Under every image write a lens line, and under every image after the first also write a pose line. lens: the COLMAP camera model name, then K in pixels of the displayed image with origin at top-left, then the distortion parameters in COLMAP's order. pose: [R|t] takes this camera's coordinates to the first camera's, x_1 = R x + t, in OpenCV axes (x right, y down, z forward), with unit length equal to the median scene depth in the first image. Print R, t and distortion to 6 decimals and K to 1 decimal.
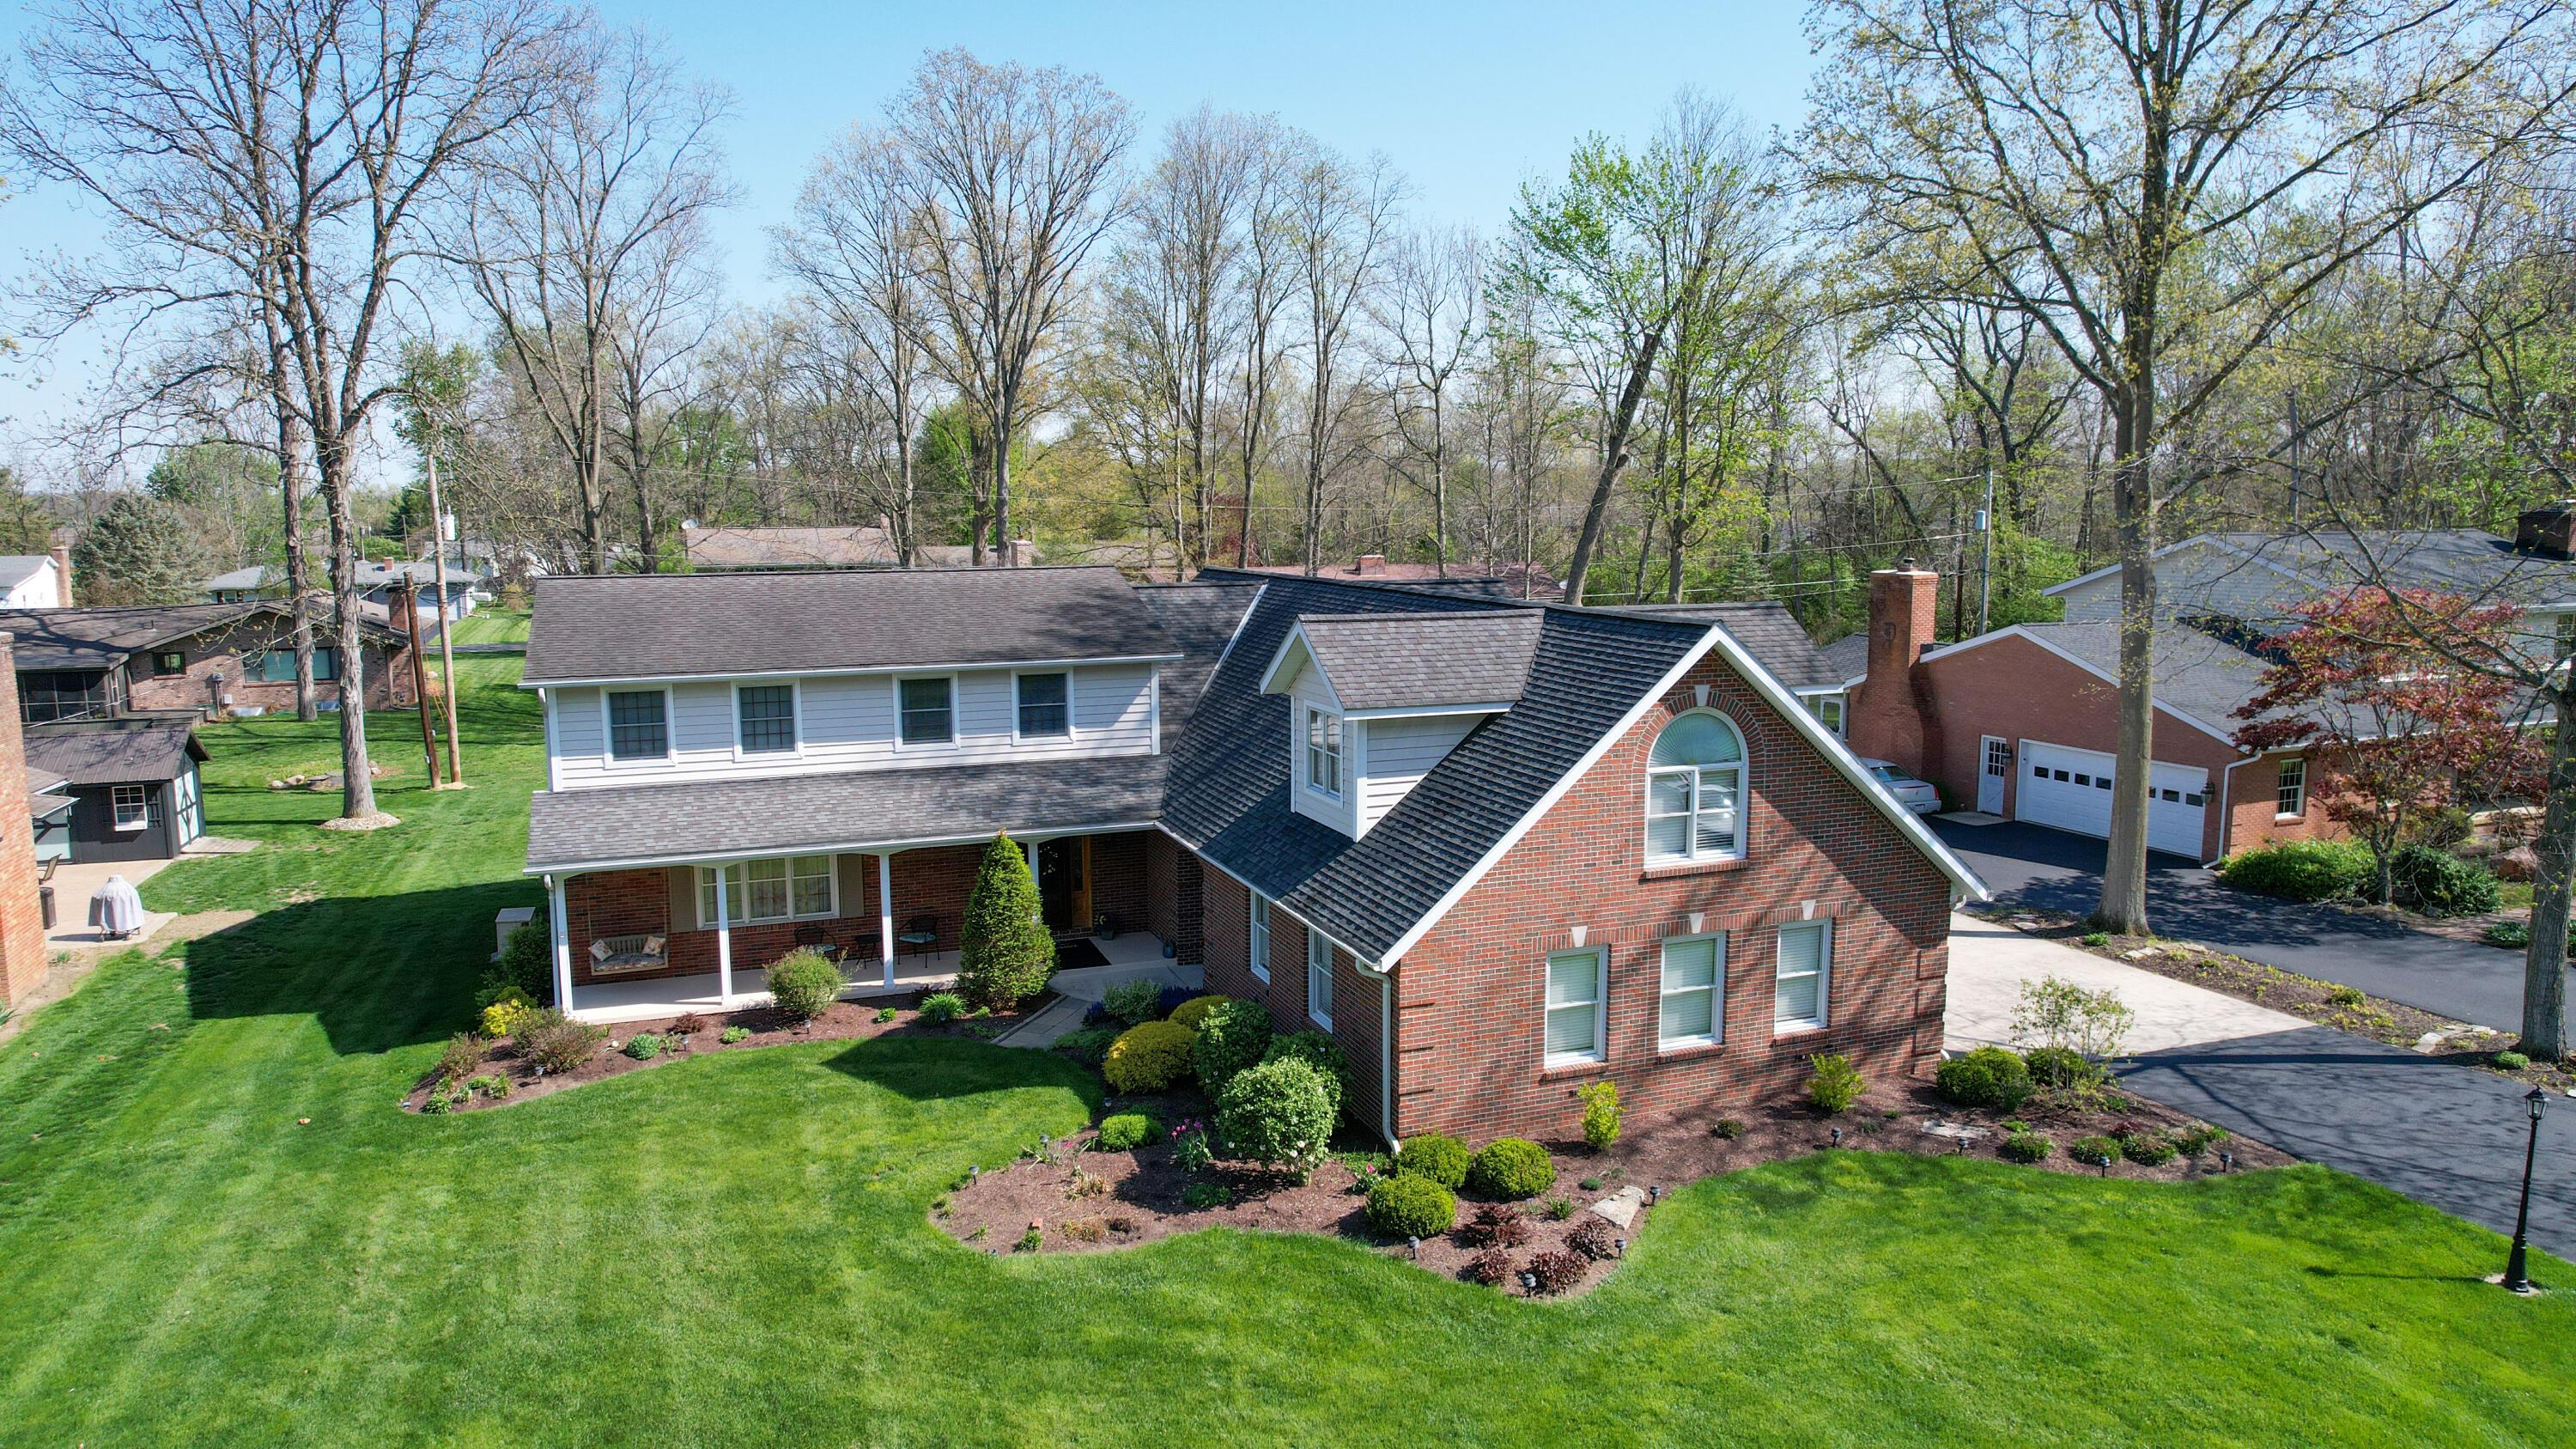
lens RADIAL K [[1636.4, 0, 1292.1], [0, 1636.4, 727.8], [0, 0, 1]] dist [-0.075832, 0.061435]
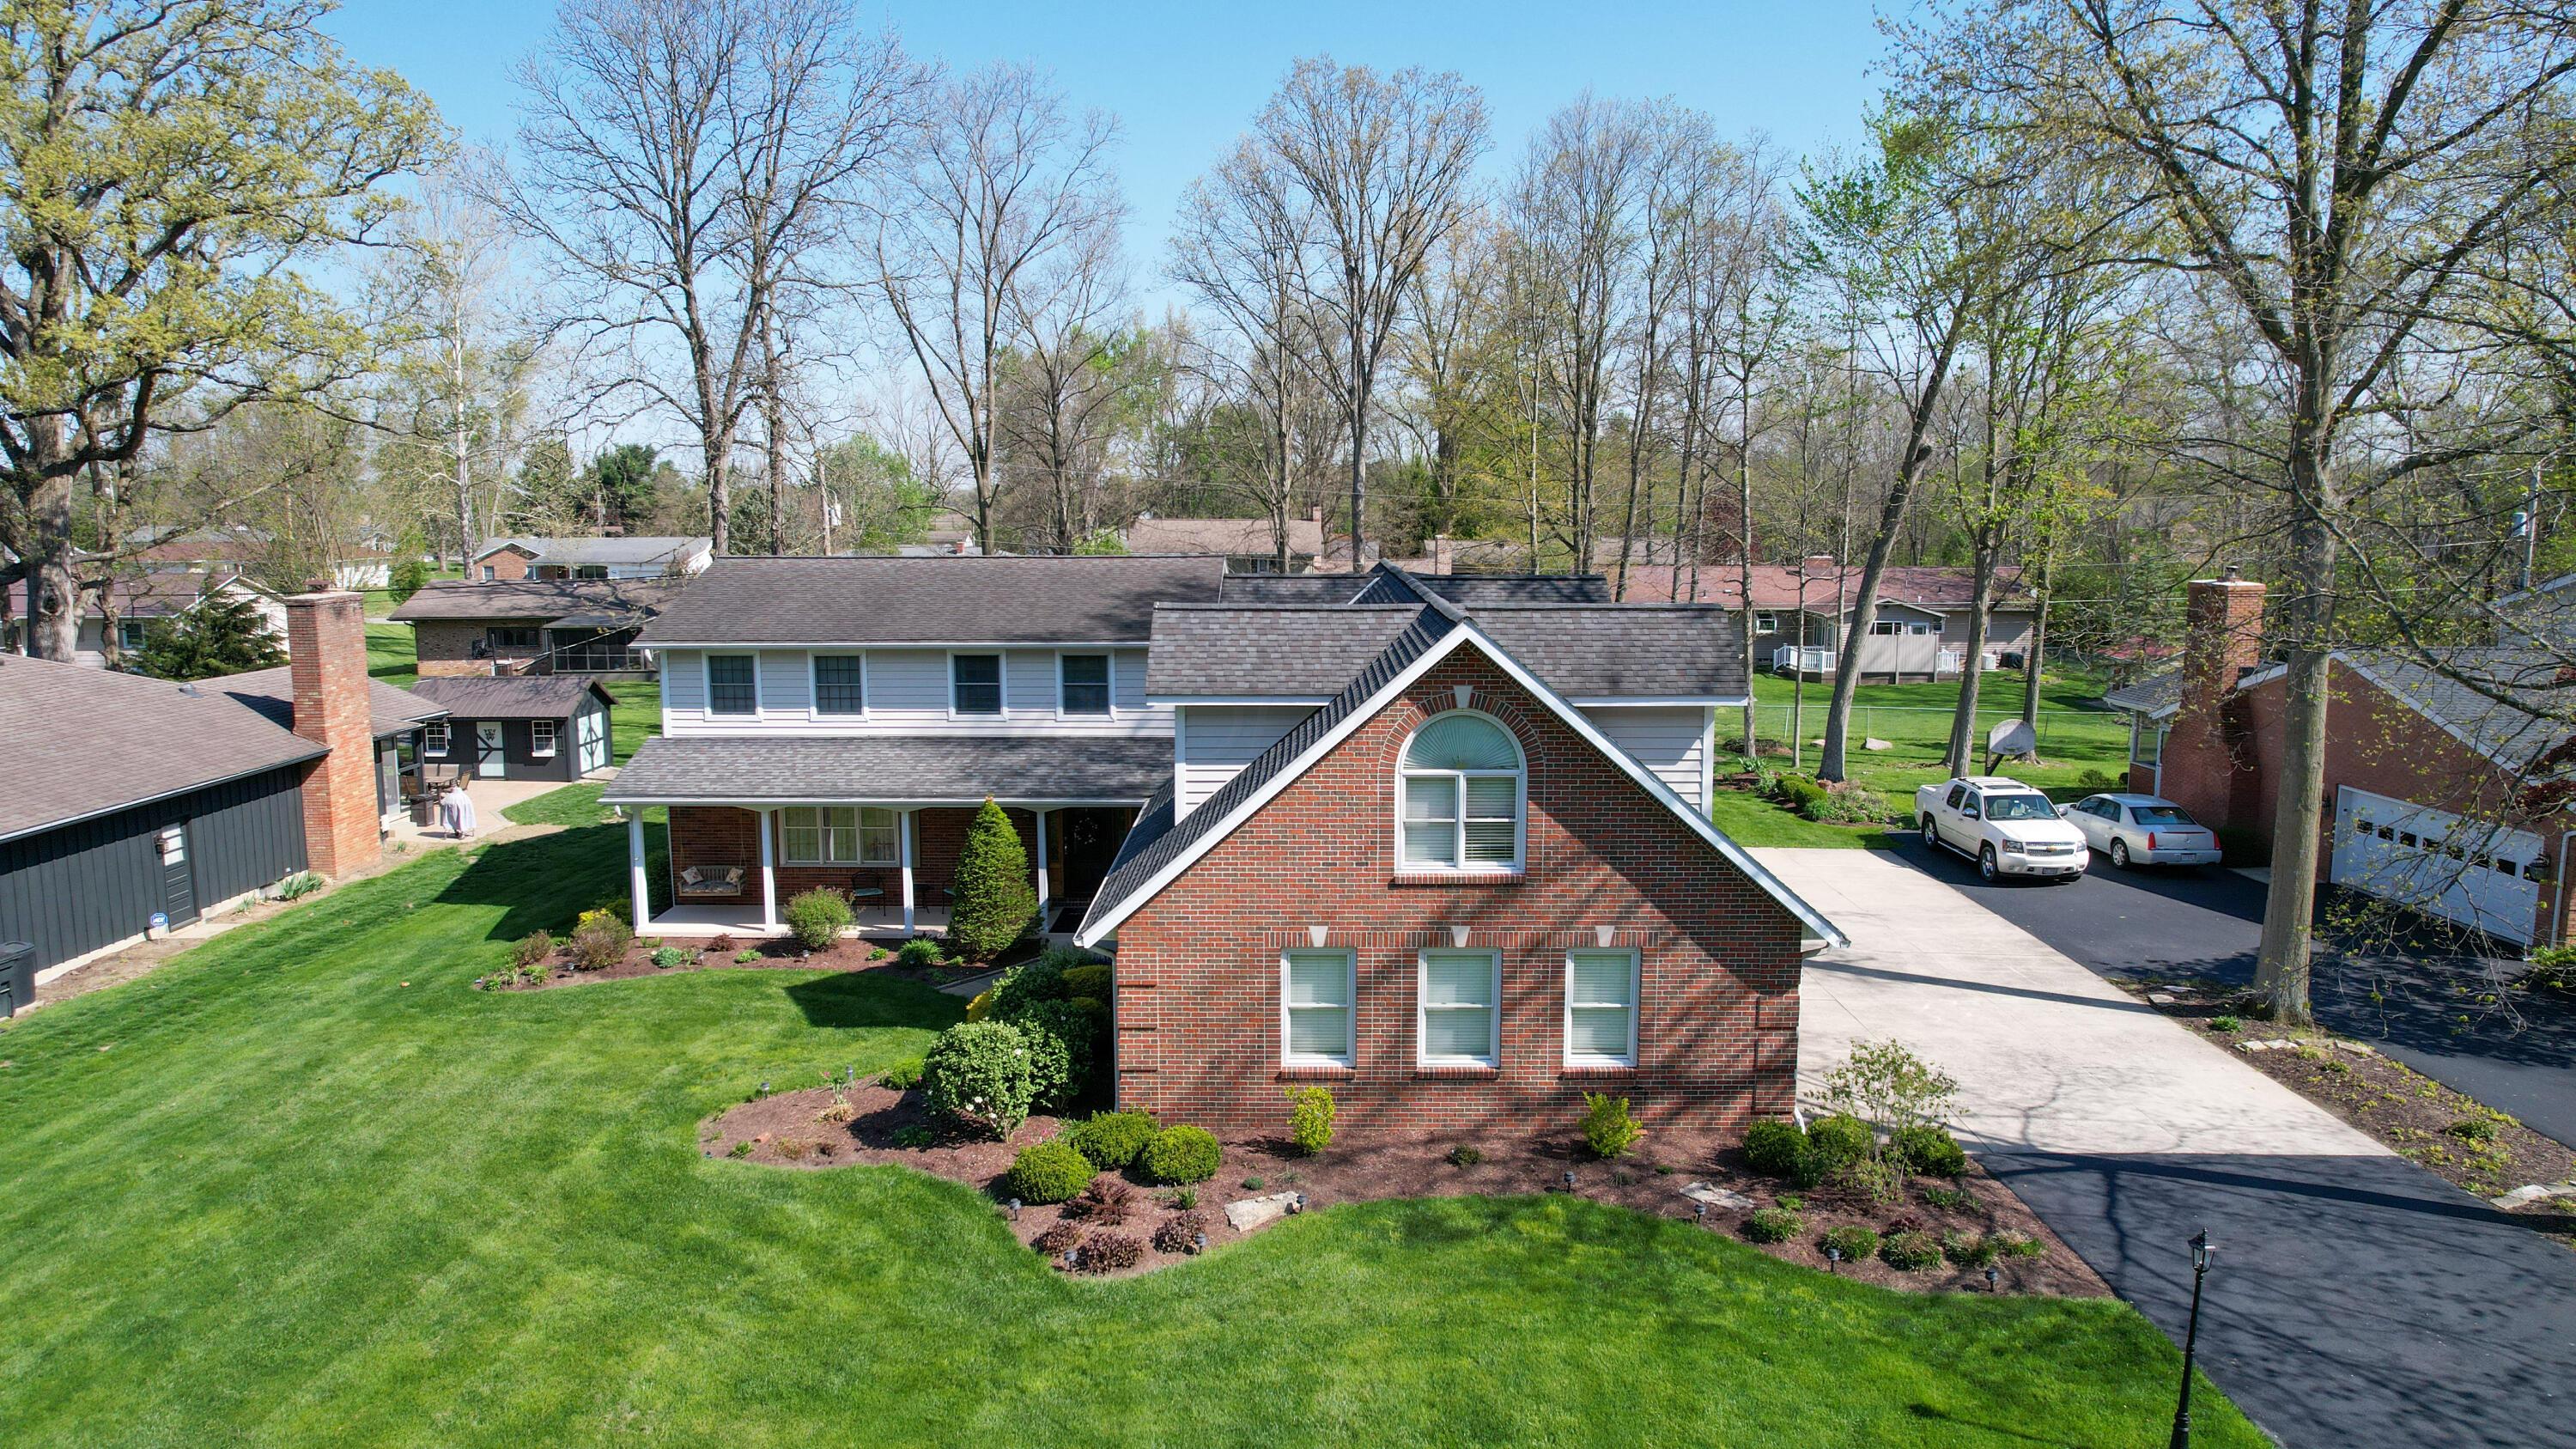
lens RADIAL K [[1636.4, 0, 1292.1], [0, 1636.4, 727.8], [0, 0, 1]] dist [-0.075832, 0.061435]
pose [[0.931751, 0.053758, -0.359097, 0.466938], [-0.053025, 0.998522, 0.011899, -0.007210], [0.359206, 0.007954, 0.933224, 0.072059]]
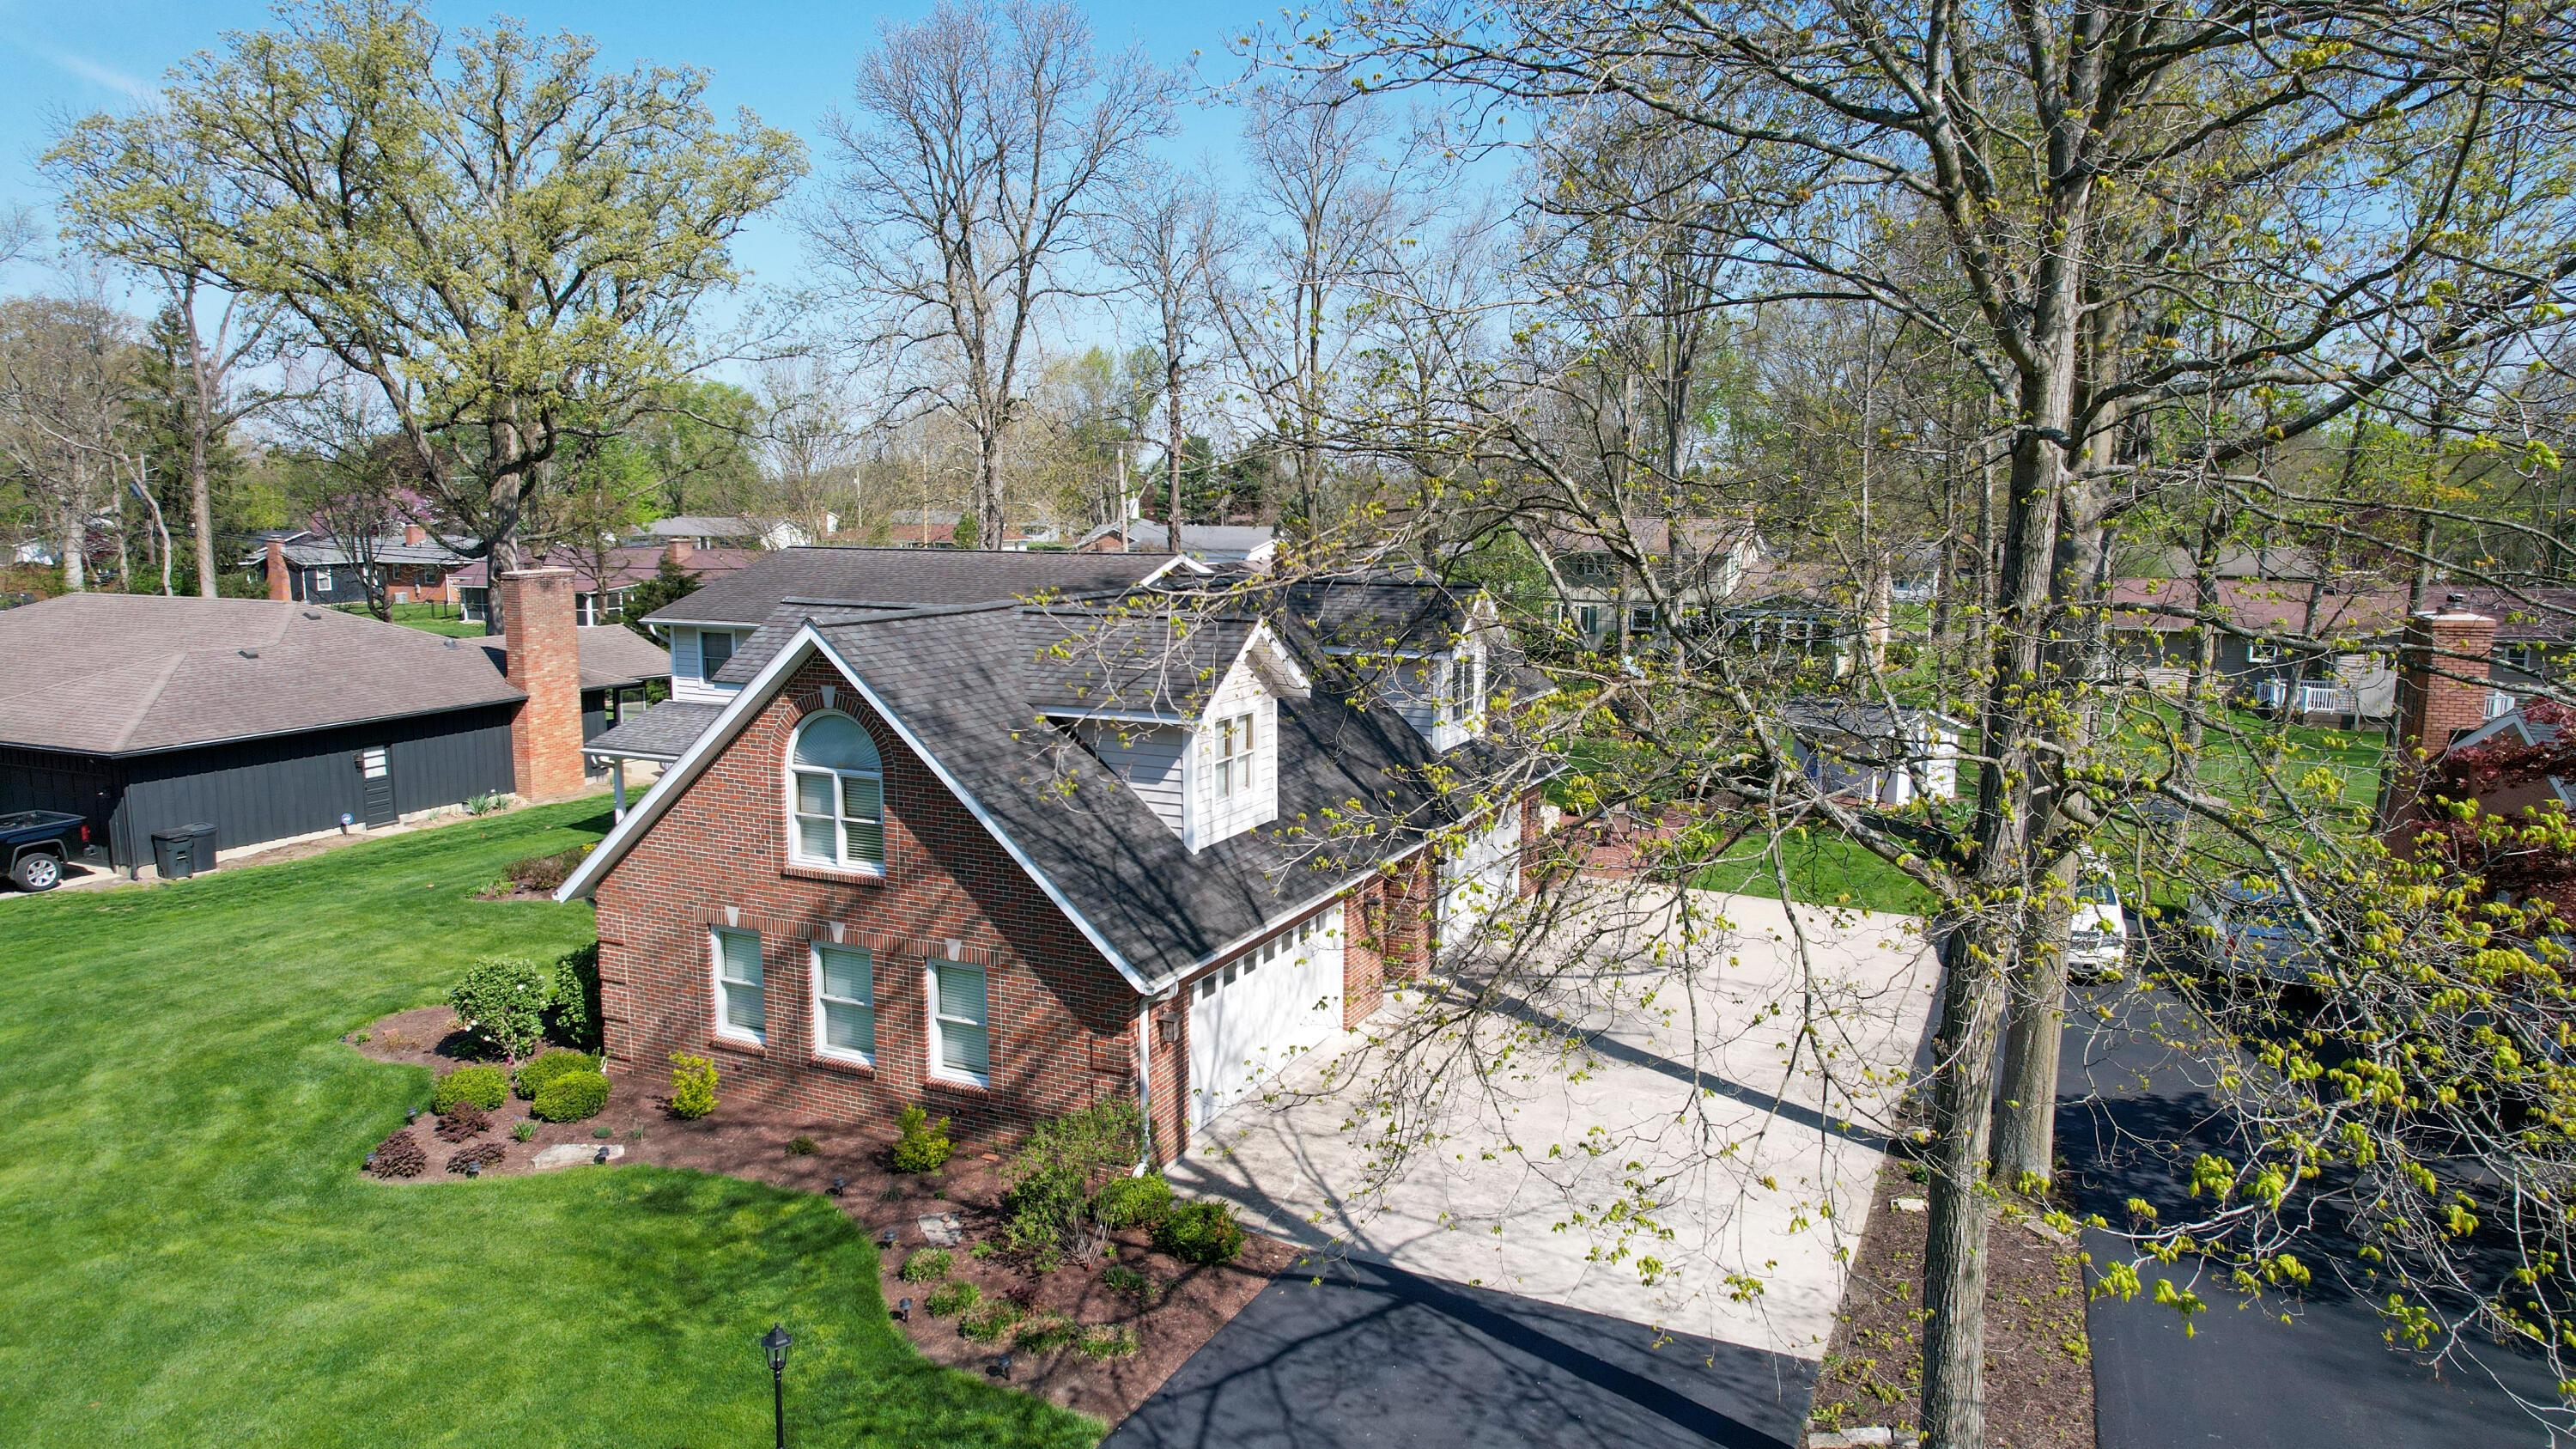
lens RADIAL K [[1636.4, 0, 1292.1], [0, 1636.4, 727.8], [0, 0, 1]] dist [-0.075832, 0.061435]
pose [[0.697527, 0.108936, -0.708229, 1.049243], [-0.104754, 0.993260, 0.049608, -0.072604], [0.708860, 0.039587, 0.704237, 0.481392]]
